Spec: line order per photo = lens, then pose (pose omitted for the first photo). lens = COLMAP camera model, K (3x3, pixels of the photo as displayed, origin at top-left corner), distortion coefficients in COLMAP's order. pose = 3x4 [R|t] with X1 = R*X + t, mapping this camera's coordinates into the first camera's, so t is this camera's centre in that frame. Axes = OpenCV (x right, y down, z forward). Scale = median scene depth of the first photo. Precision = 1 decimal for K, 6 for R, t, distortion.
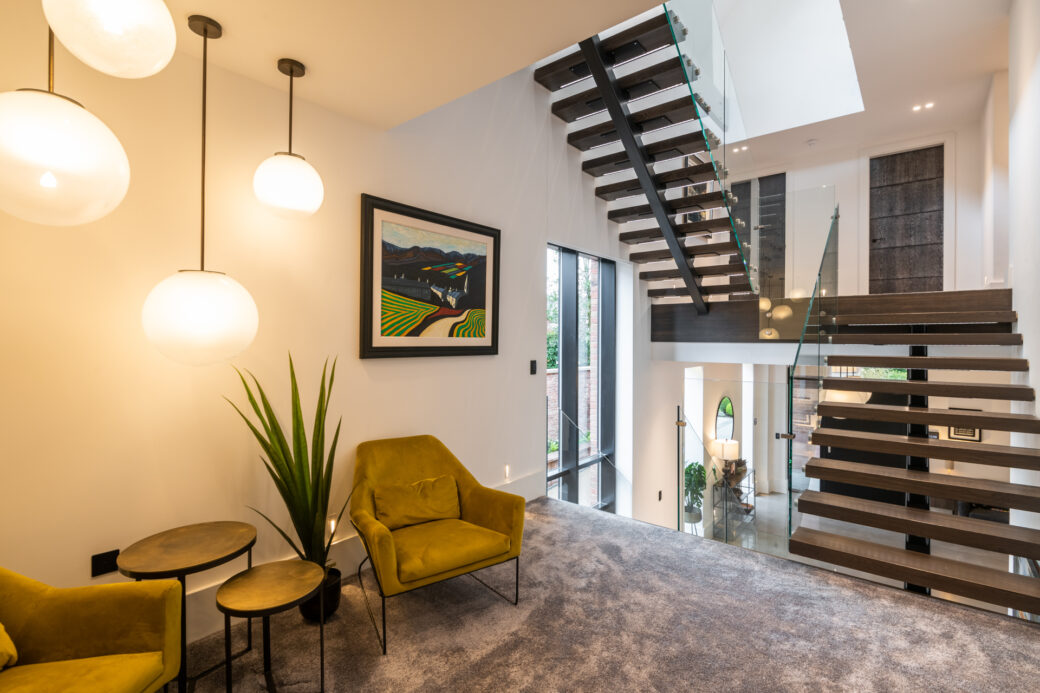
lens RADIAL K [[486.2, 0, 520.8], [0, 486.2, 345.4], [0, 0, 1]] dist [-0.002609, -0.000077]
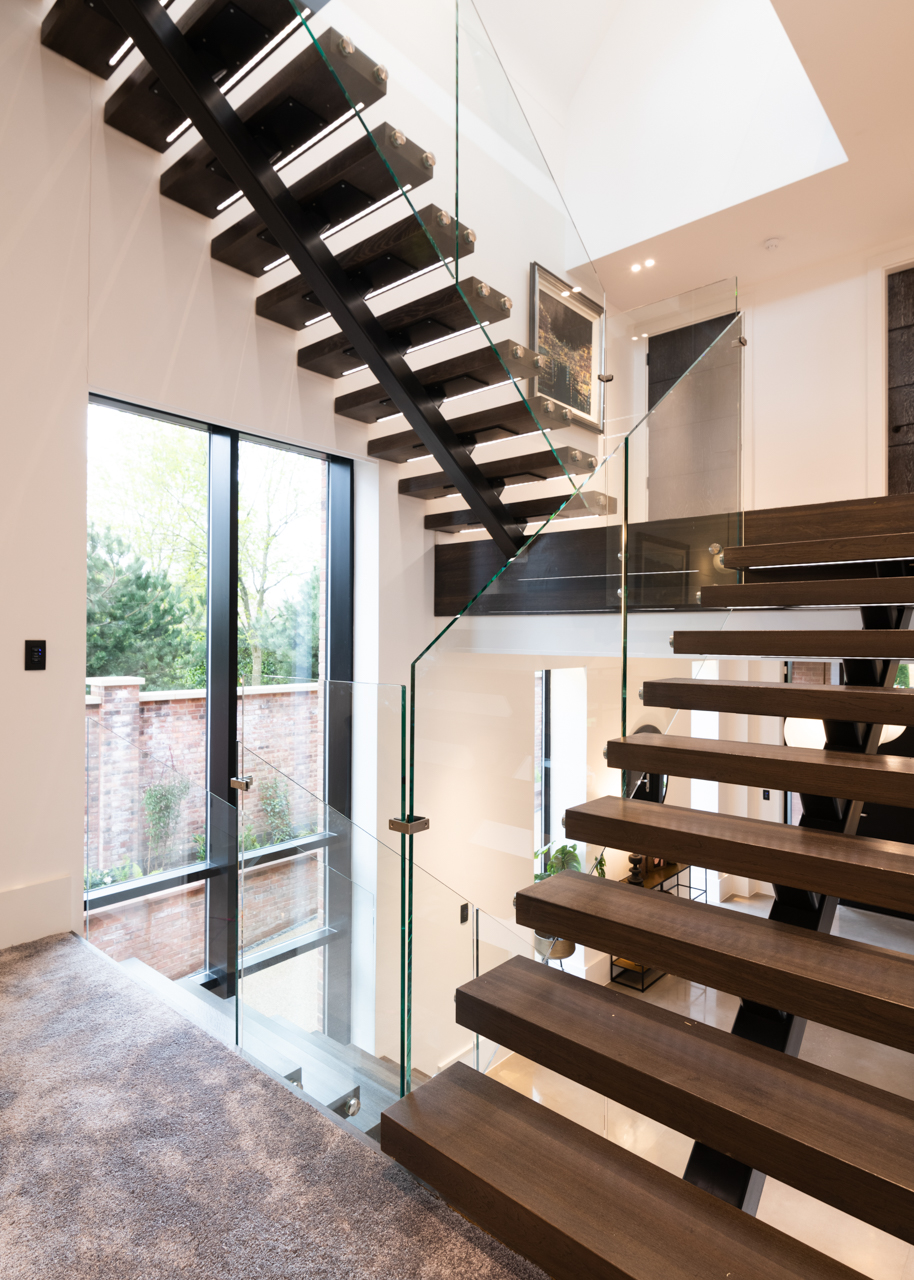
lens RADIAL K [[720.2, 0, 456.2], [0, 720.2, 637.2], [0, 0, 1]] dist [0.007650, 0.000827]
pose [[0.999254, 0.000813, -0.038610, 0.331709], [-0.001439, 0.999868, -0.016178, 0.028136], [0.038592, 0.016222, 0.999123, 0.237188]]
